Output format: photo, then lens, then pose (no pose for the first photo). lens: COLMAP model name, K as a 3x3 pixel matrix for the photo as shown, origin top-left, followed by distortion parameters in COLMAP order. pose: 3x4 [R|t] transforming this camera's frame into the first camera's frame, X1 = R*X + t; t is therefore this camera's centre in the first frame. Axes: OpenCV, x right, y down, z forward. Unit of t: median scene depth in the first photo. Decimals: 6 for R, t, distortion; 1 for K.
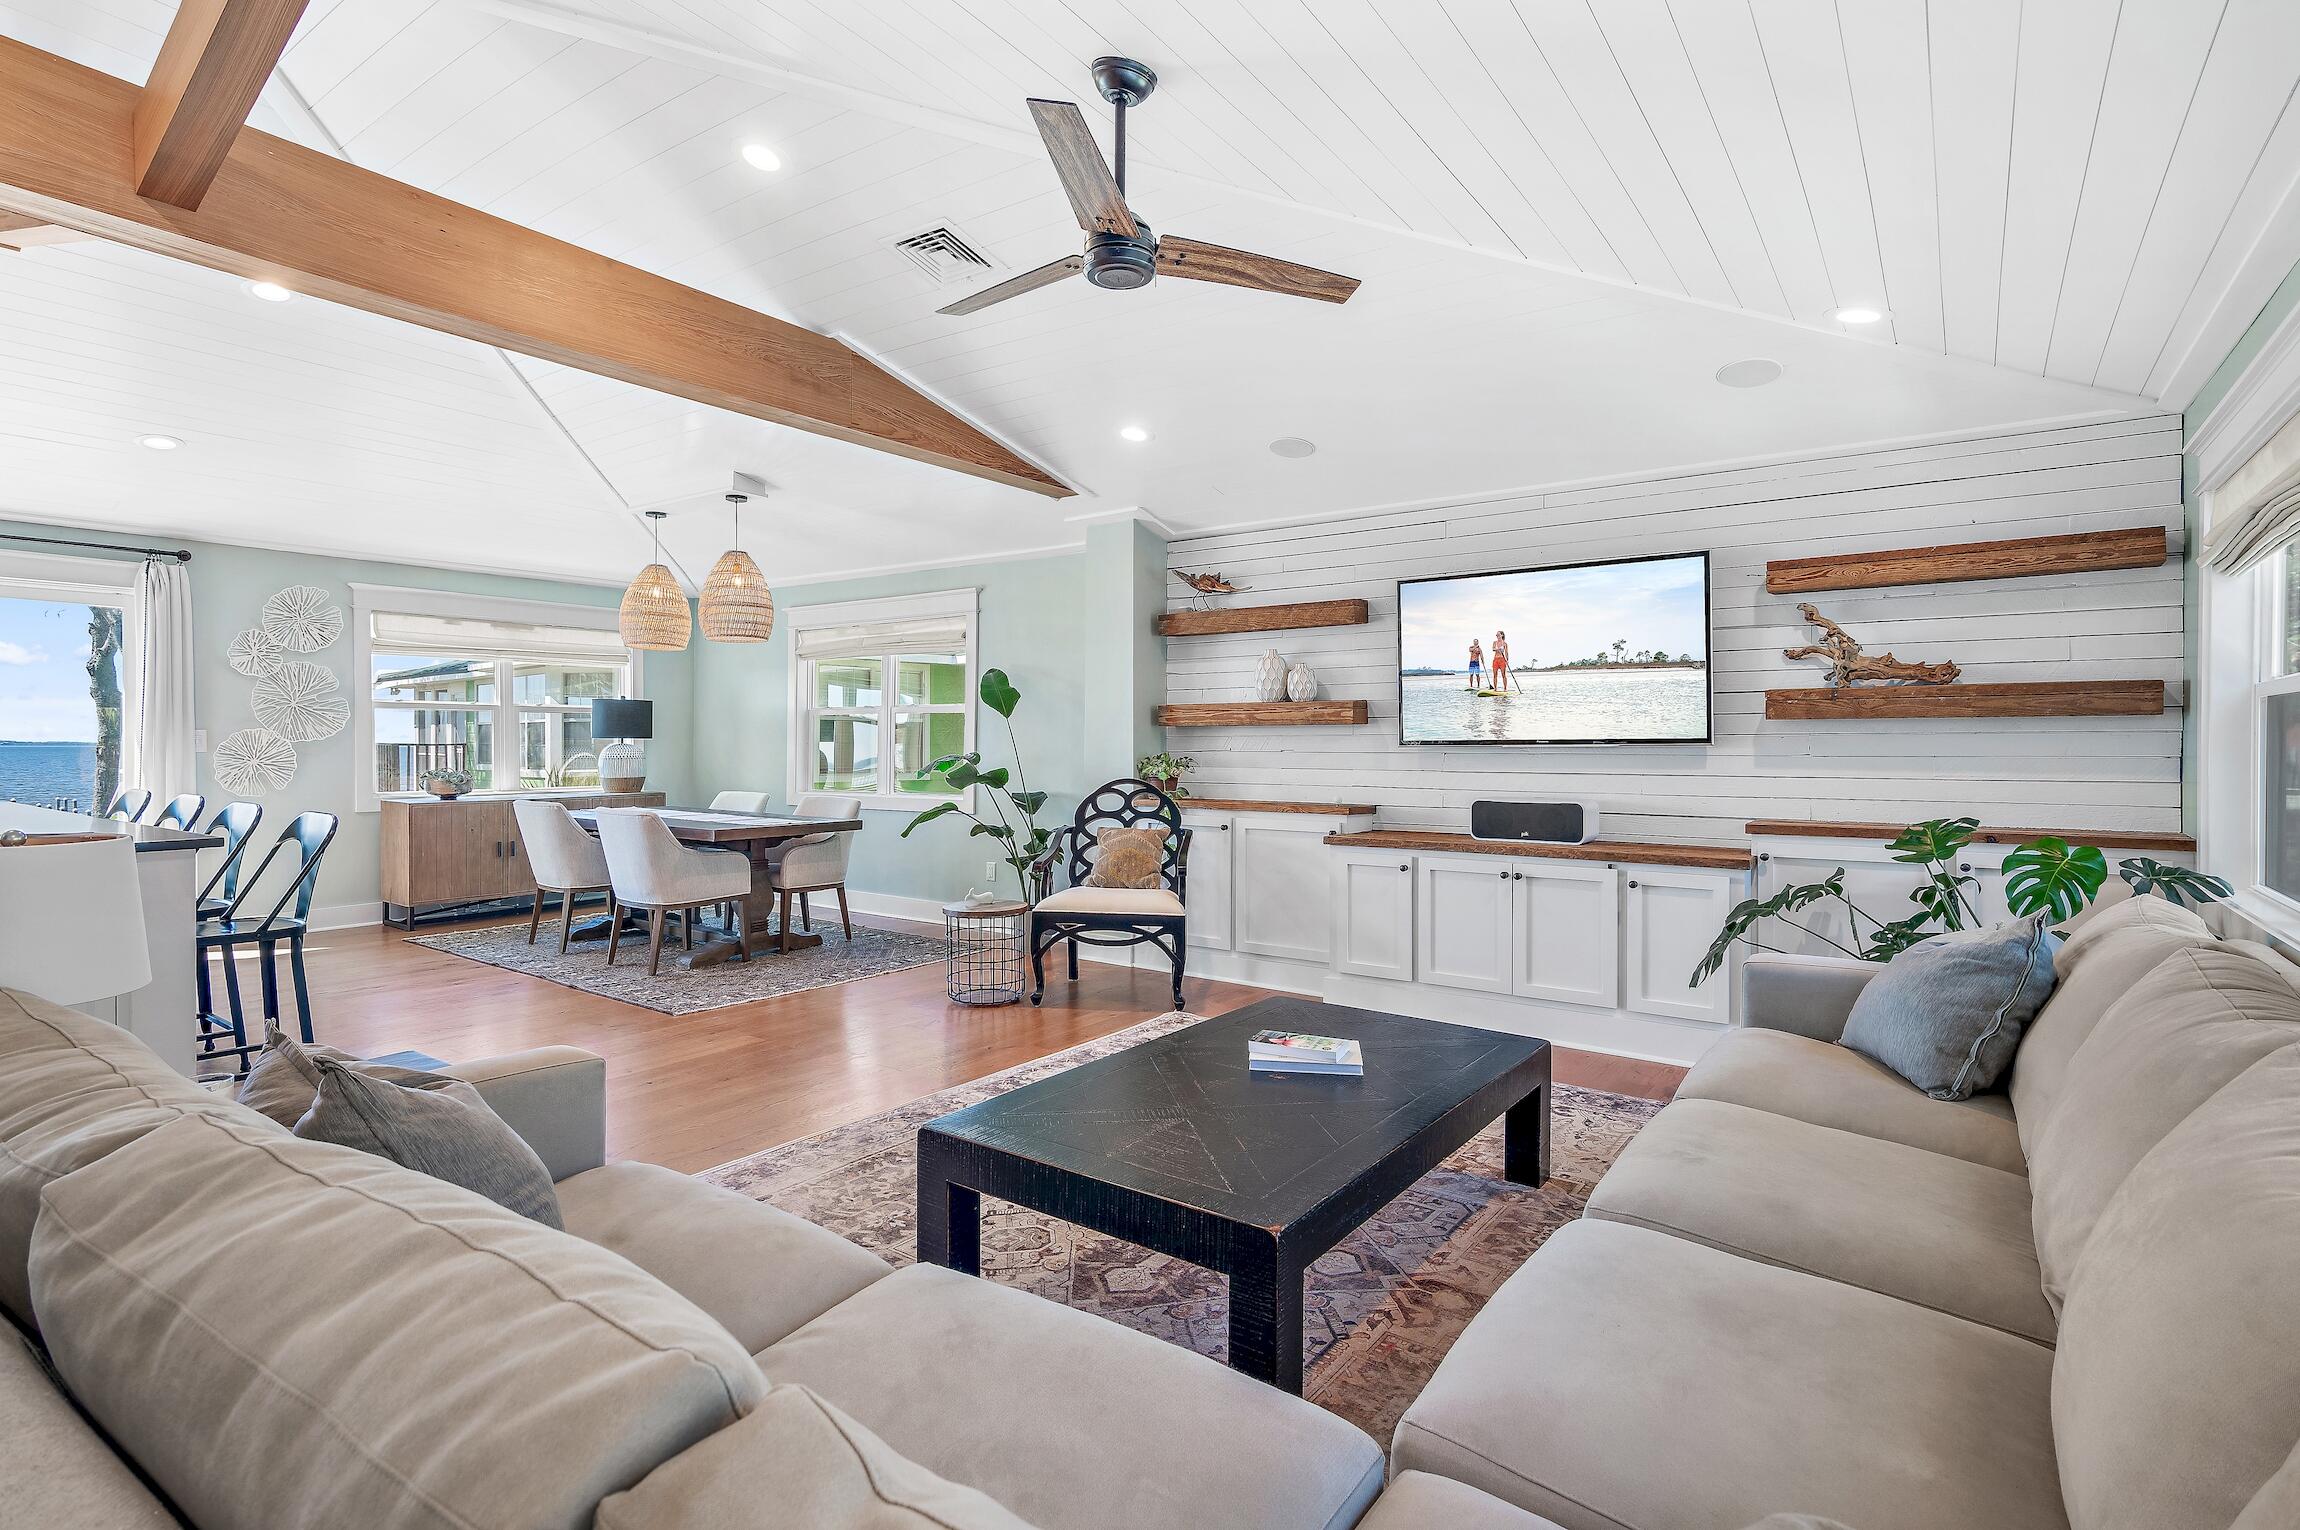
lens RADIAL K [[1117.9, 0, 1146.3], [0, 1117.9, 757.2], [0, 0, 1]] dist [0.007139, -0.001275]
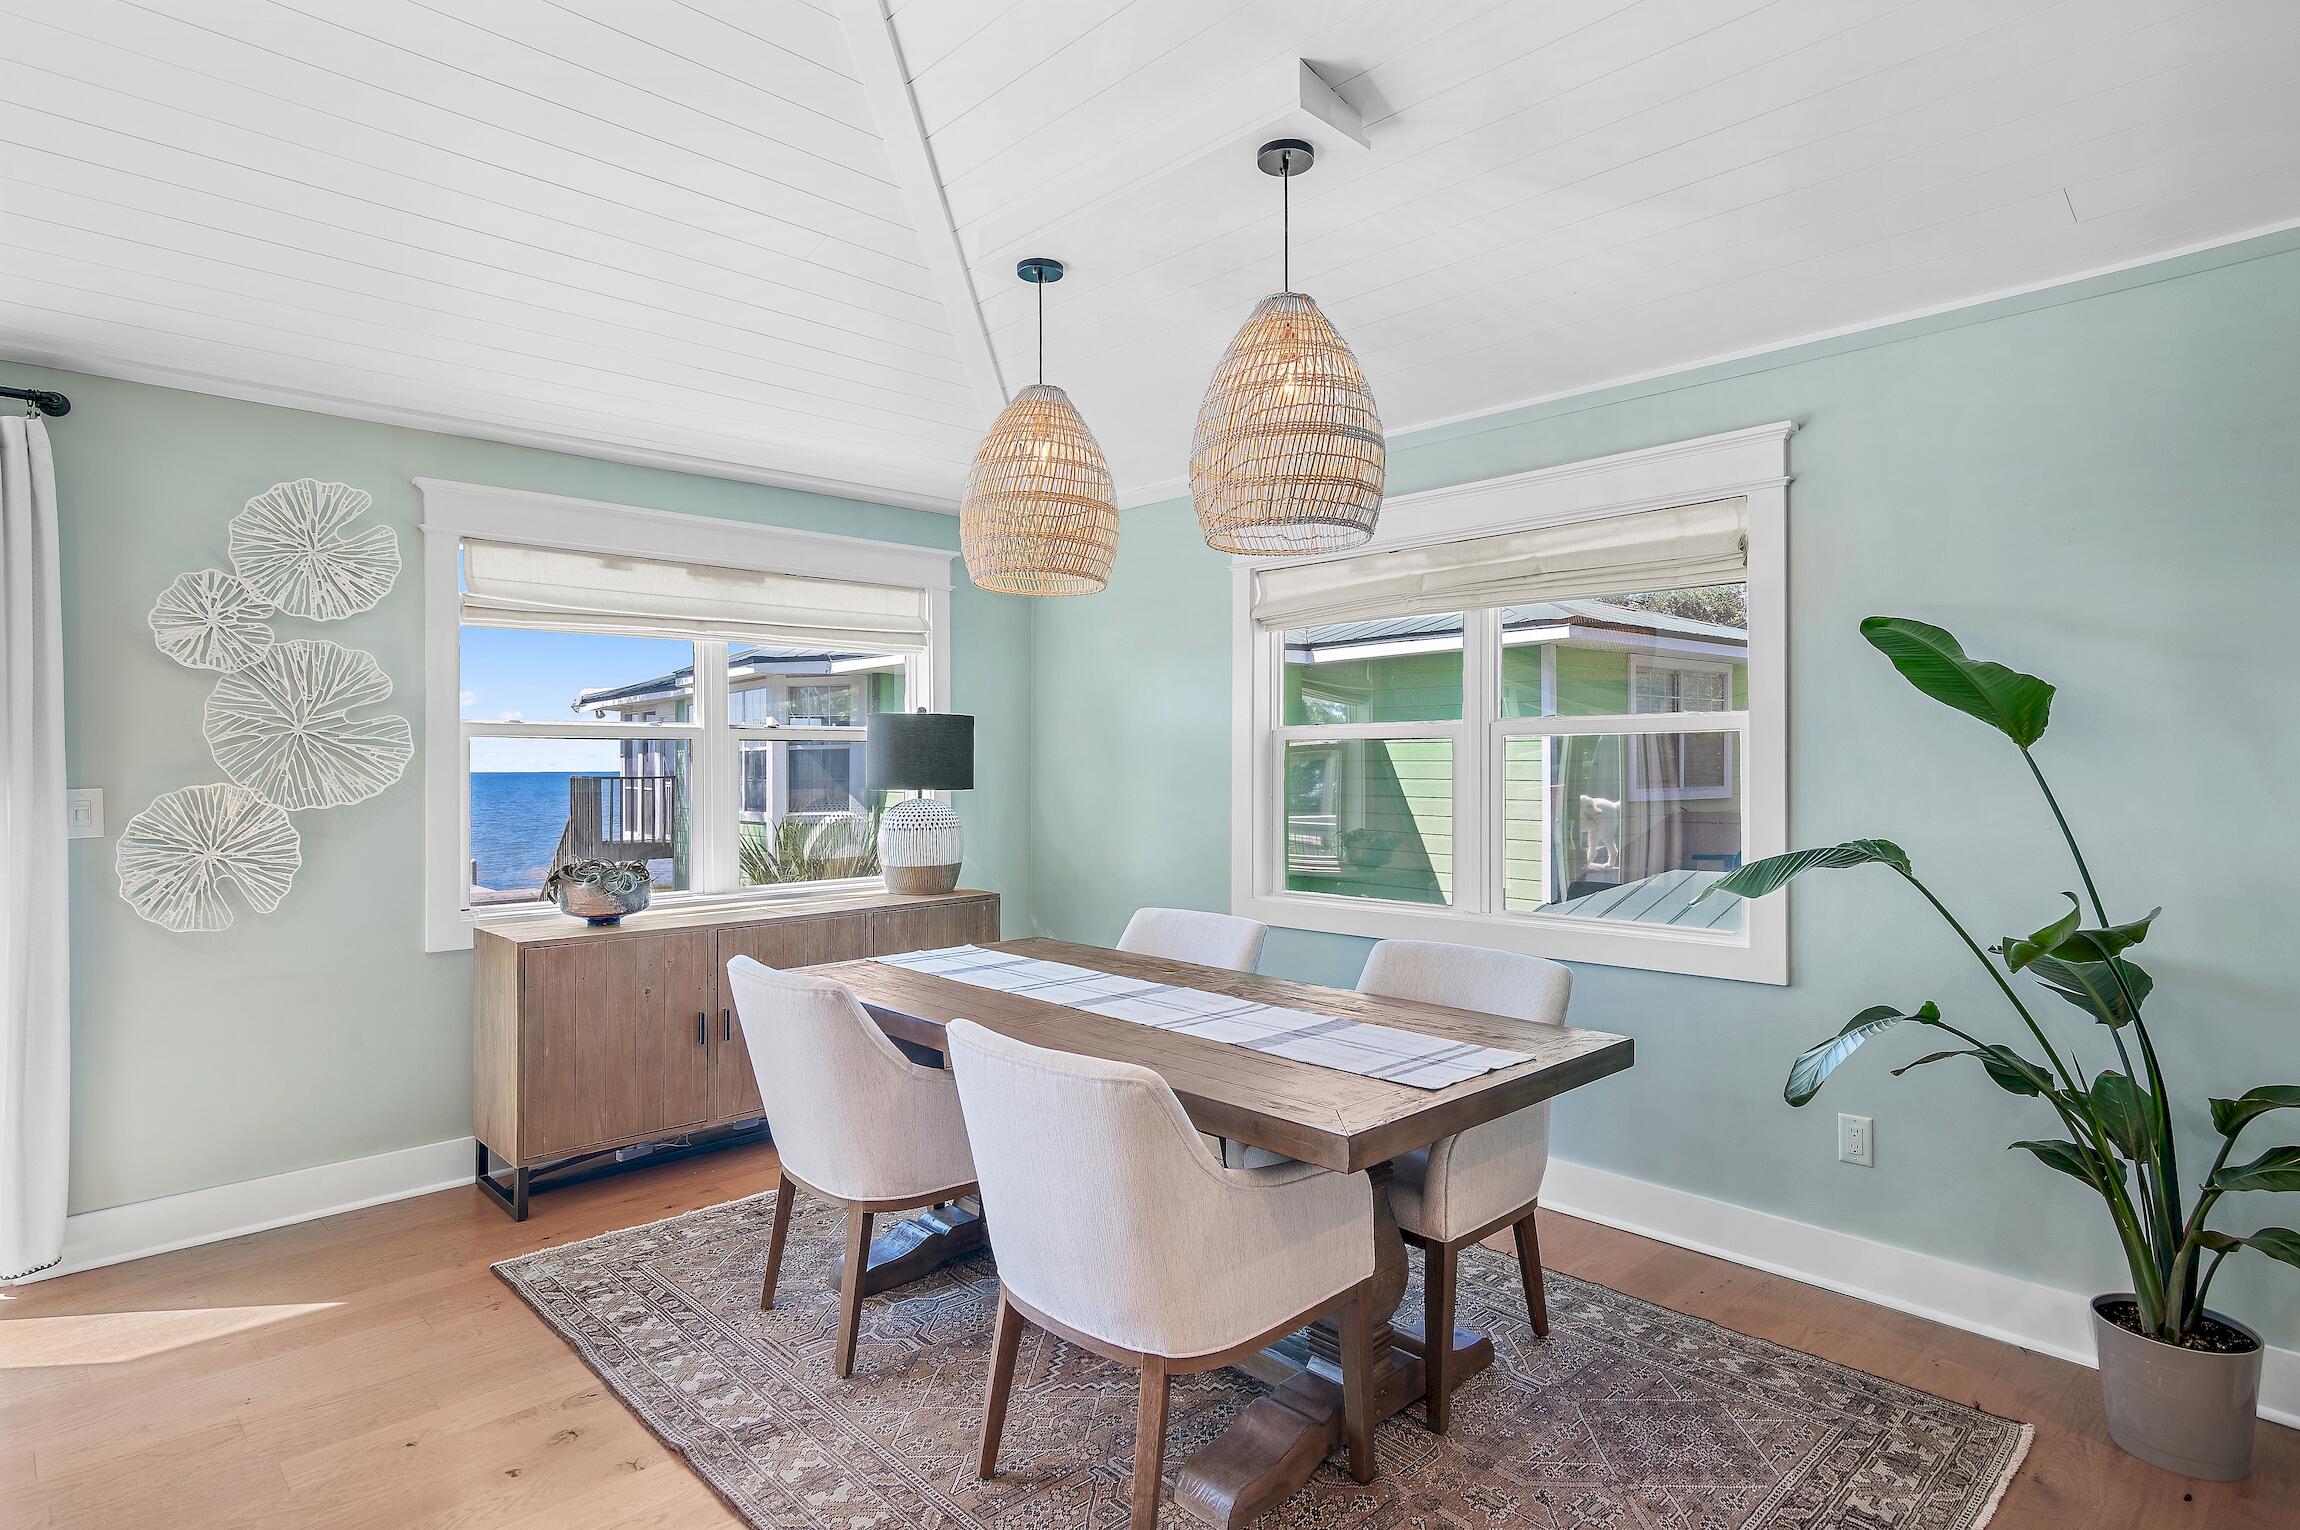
lens RADIAL K [[1227.3, 0, 1150.9], [0, 1227.3, 758.1], [0, 0, 1]] dist [0.021987, 0.000425]
pose [[0.983204, -0.006834, -0.182383, -0.363797], [0.003573, 0.999828, -0.018199, -0.028925], [0.182476, 0.017242, 0.983059, 0.644051]]
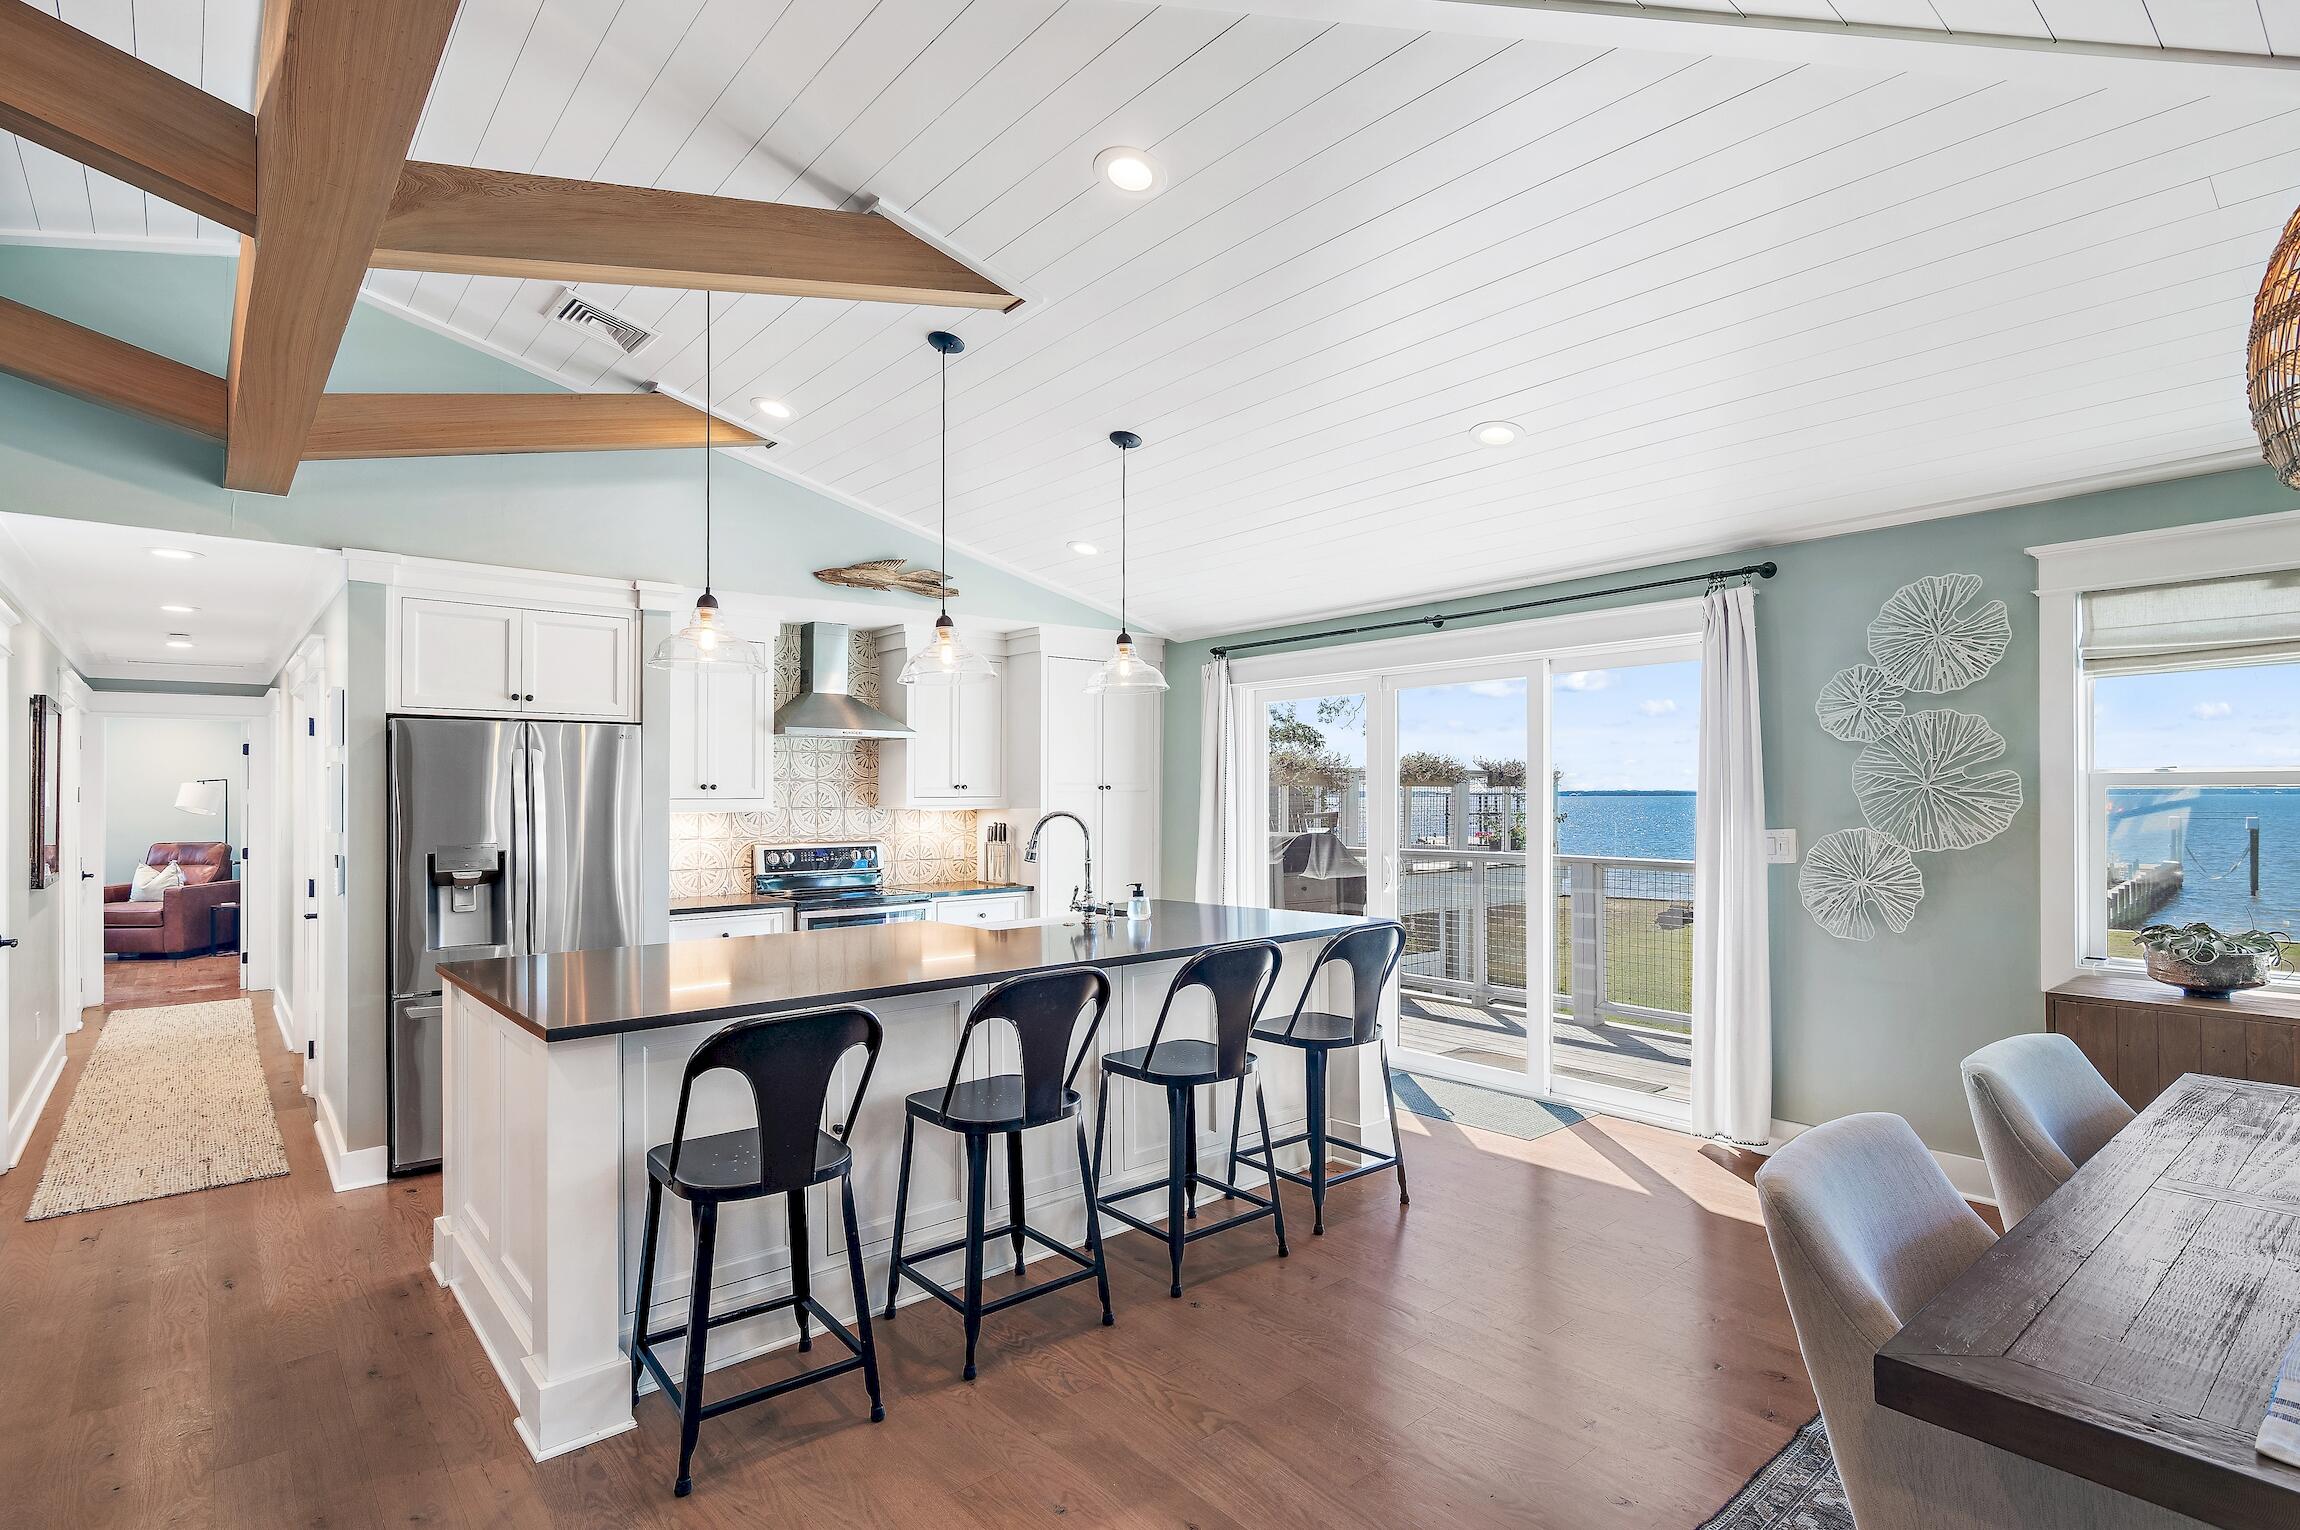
lens RADIAL K [[1136.5, 0, 1150.0], [0, 1136.5, 784.4], [0, 0, 1]] dist [0.014756, -0.000667]
pose [[-0.239314, -0.010647, -0.970884, -0.116582], [-0.007883, 0.999928, -0.009022, -0.046036], [0.970910, 0.005494, -0.239381, 0.880369]]
